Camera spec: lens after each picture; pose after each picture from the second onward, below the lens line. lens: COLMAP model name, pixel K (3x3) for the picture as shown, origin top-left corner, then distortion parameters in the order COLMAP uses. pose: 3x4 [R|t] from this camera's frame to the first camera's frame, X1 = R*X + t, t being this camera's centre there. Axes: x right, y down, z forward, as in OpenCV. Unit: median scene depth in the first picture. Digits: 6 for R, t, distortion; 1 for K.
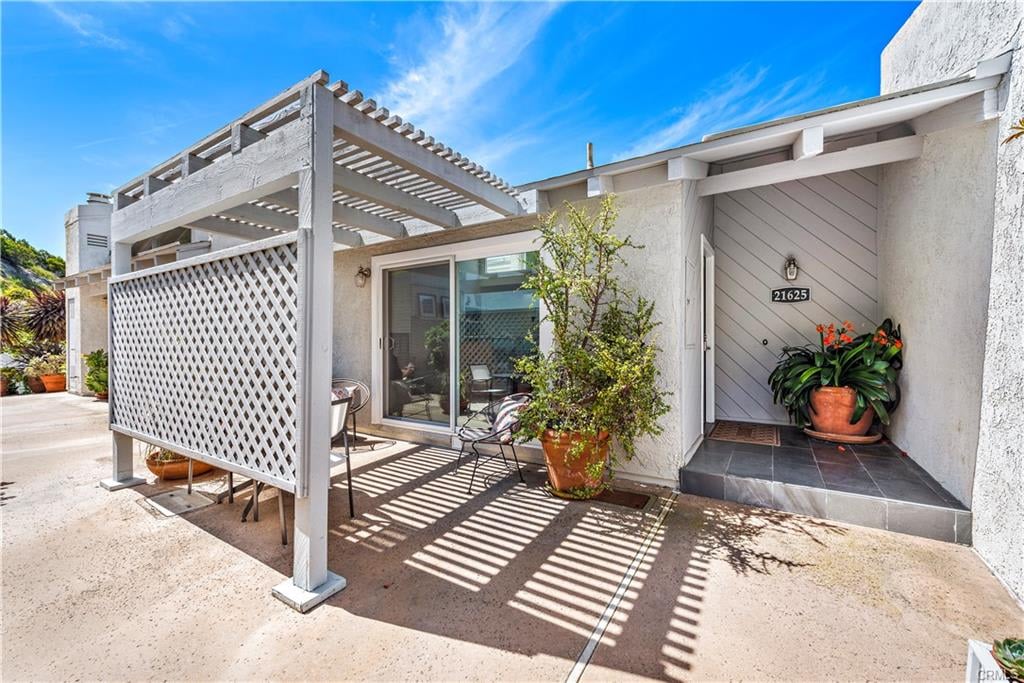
lens RADIAL K [[404.2, 0, 509.4], [0, 404.2, 338.8], [0, 0, 1]] dist [0.004332, 0.000105]
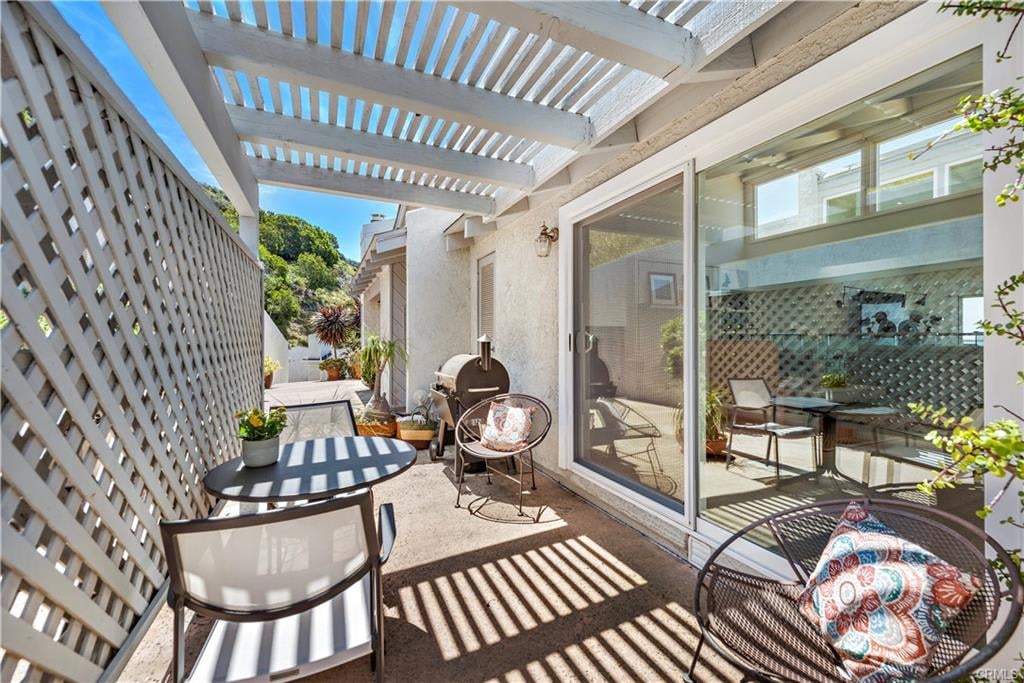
lens RADIAL K [[404.2, 0, 510.2], [0, 404.2, 332.0], [0, 0, 1]] dist [0.004332, 0.000105]
pose [[0.829535, -0.004810, -0.558435, -0.030880], [0.001037, 0.999974, -0.007073, -0.000199], [0.558454, 0.005288, 0.829518, 0.309741]]
